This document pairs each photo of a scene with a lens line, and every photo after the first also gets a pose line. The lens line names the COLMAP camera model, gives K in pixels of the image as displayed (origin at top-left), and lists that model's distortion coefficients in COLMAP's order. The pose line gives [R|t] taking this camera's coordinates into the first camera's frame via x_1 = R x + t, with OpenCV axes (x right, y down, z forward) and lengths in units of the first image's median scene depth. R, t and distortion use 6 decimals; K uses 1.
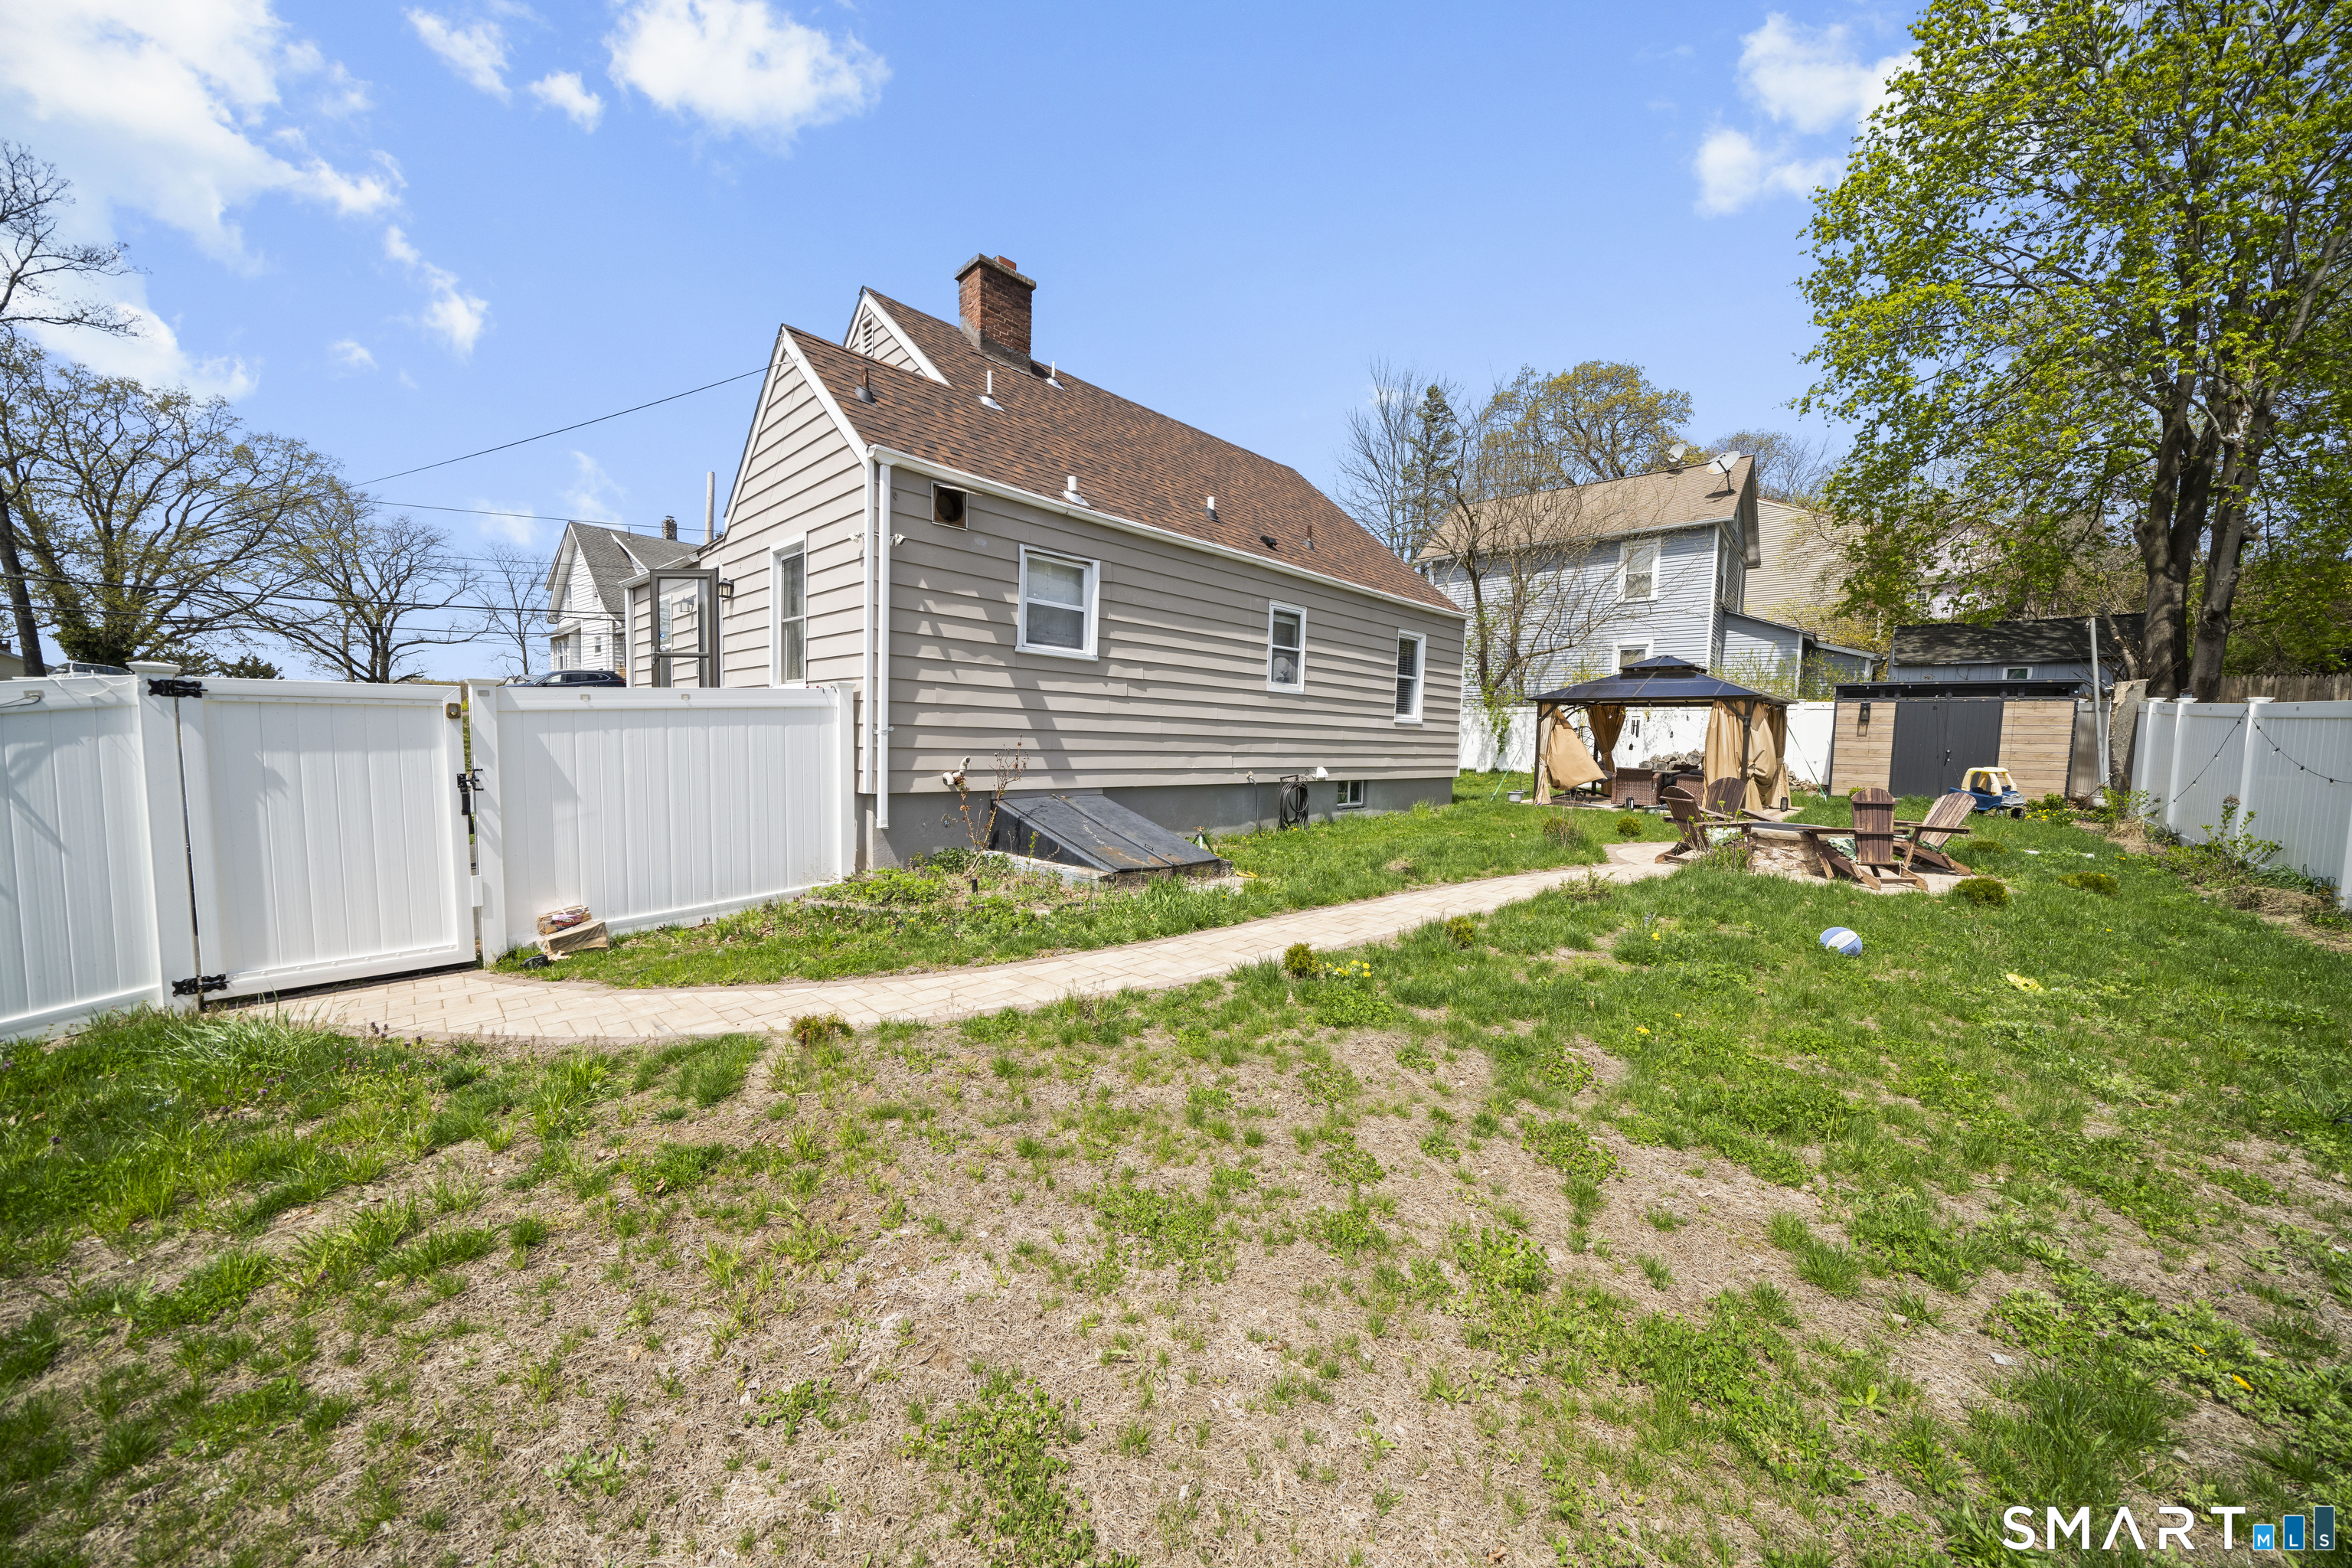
lens RADIAL K [[799.0, 0, 1174.0], [0, 799.0, 792.4], [0, 0, 1]] dist [-0.000033, -0.000011]
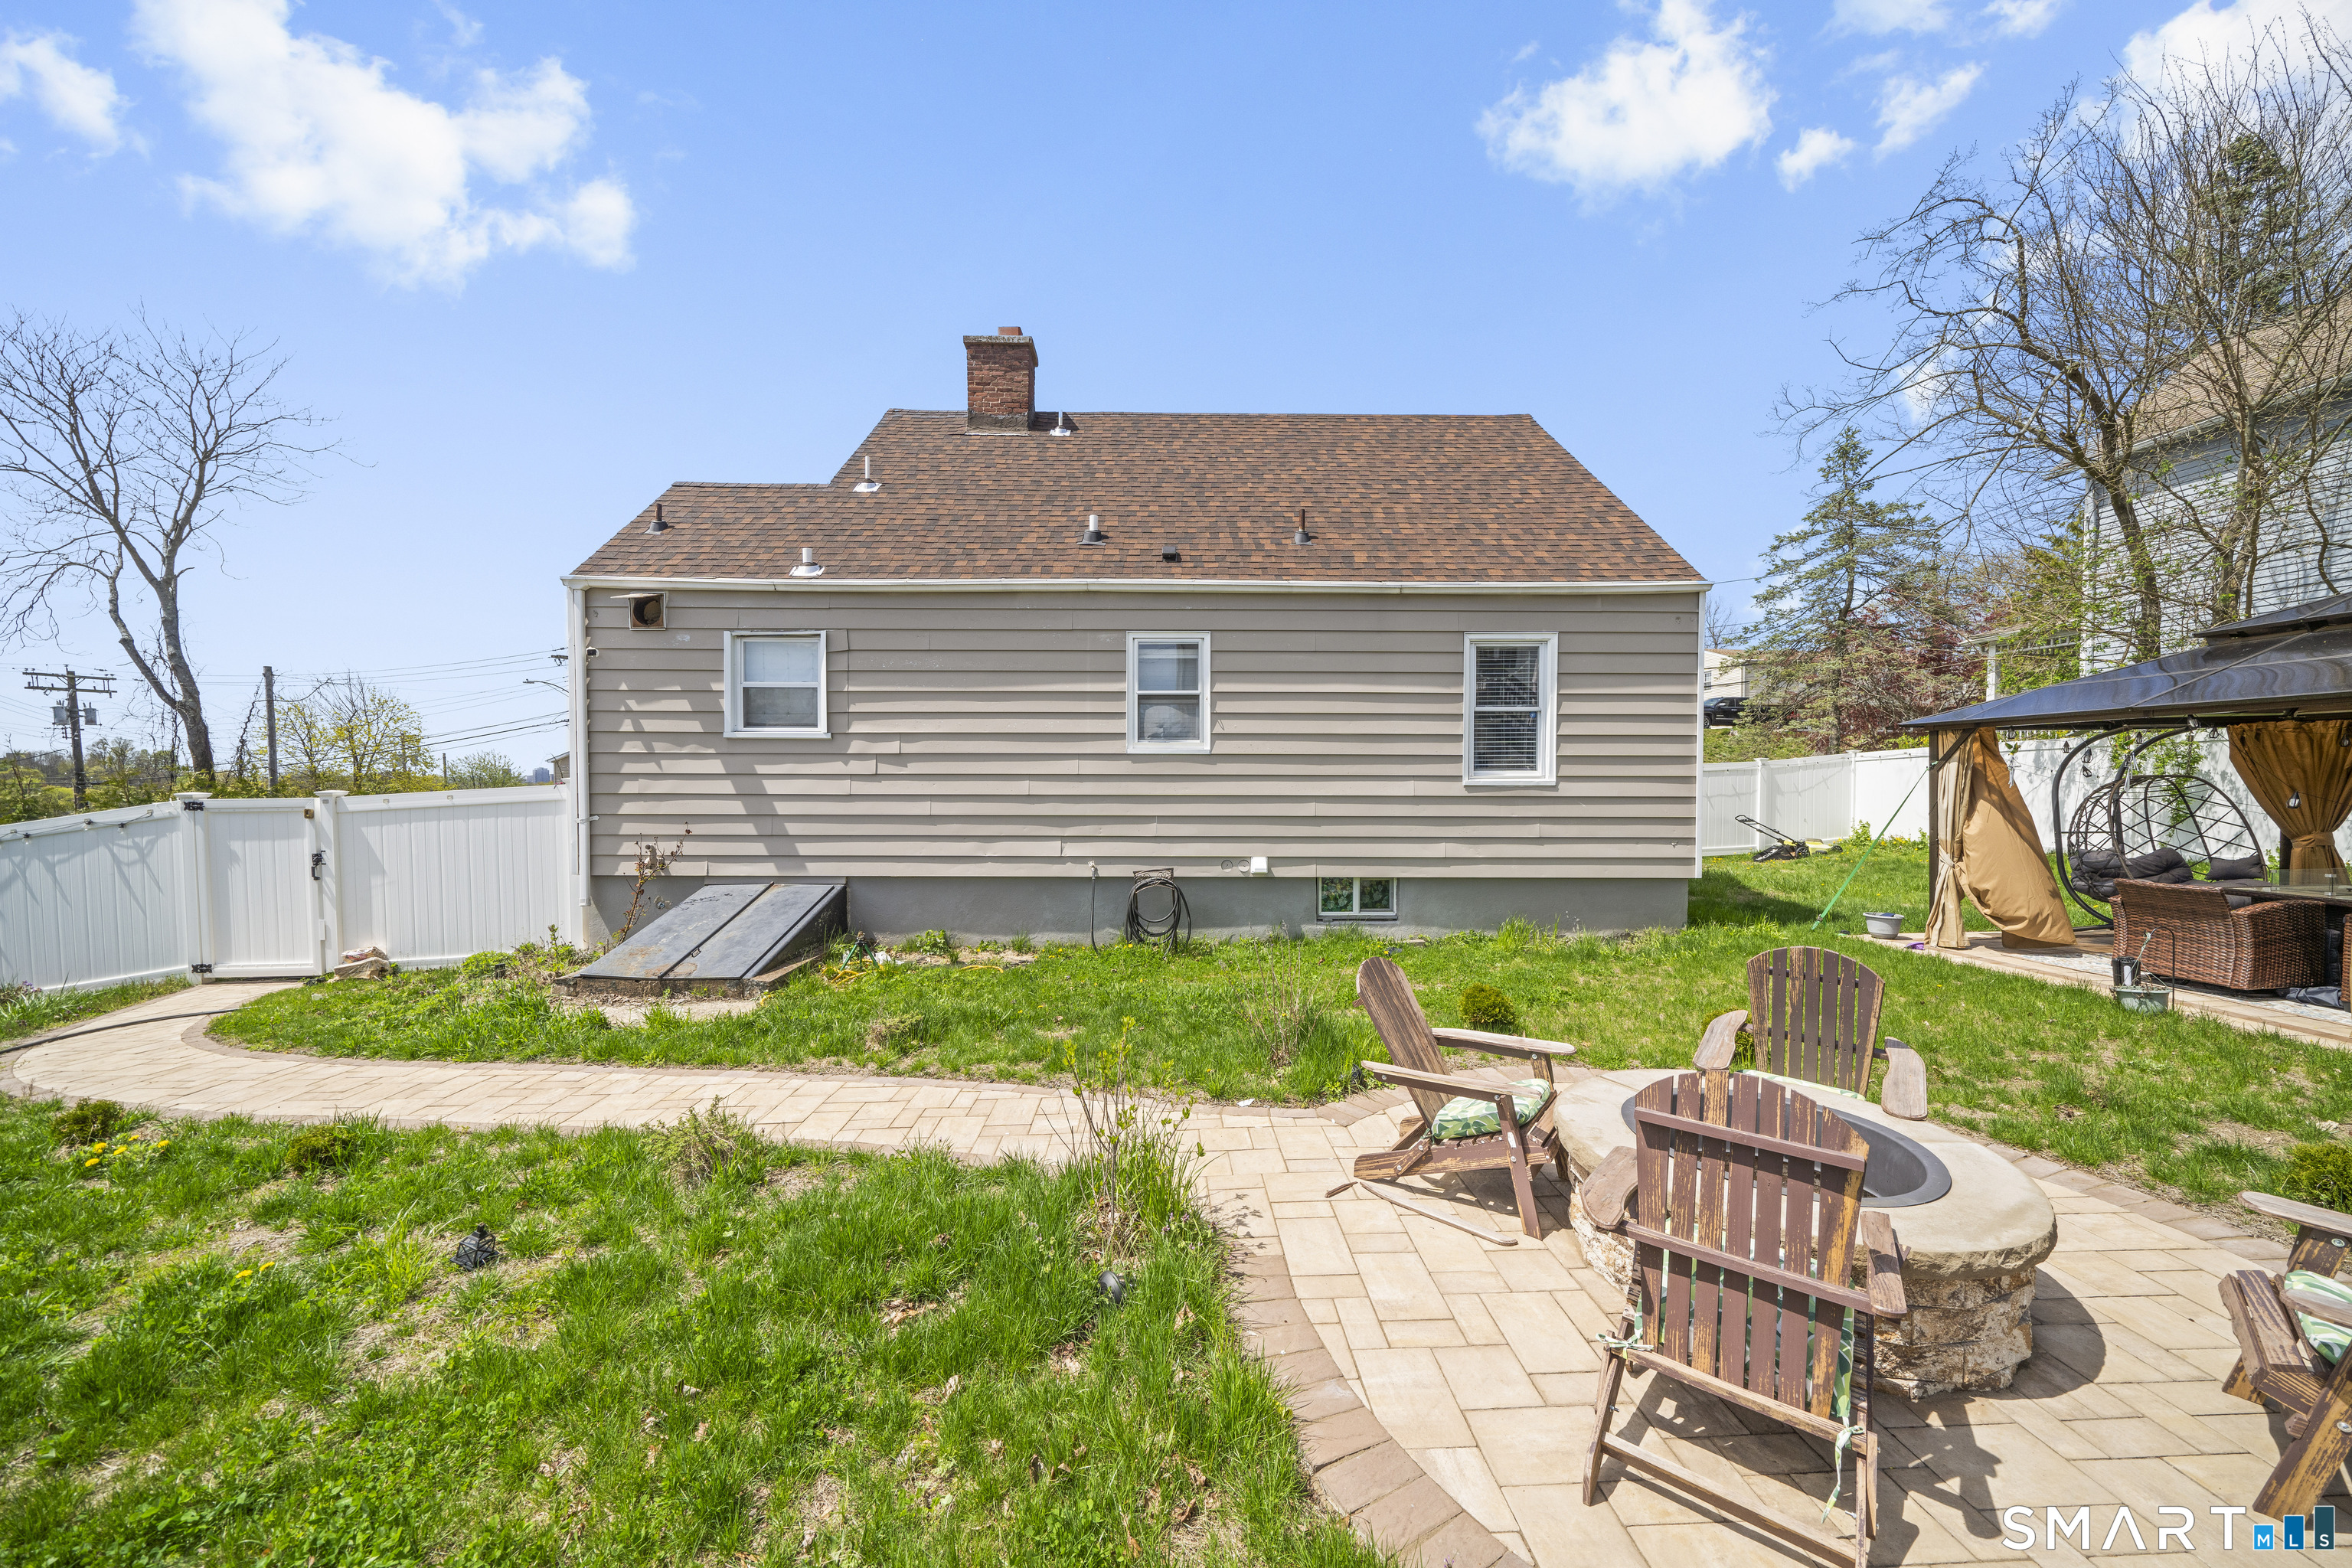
lens RADIAL K [[799.0, 0, 1177.8], [0, 799.0, 796.6], [0, 0, 1]] dist [-0.000033, -0.000011]
pose [[0.715576, -0.007404, -0.698495, 0.795717], [-0.030440, 0.998663, -0.041770, -0.068435], [0.697871, 0.051152, 0.714395, 0.599654]]
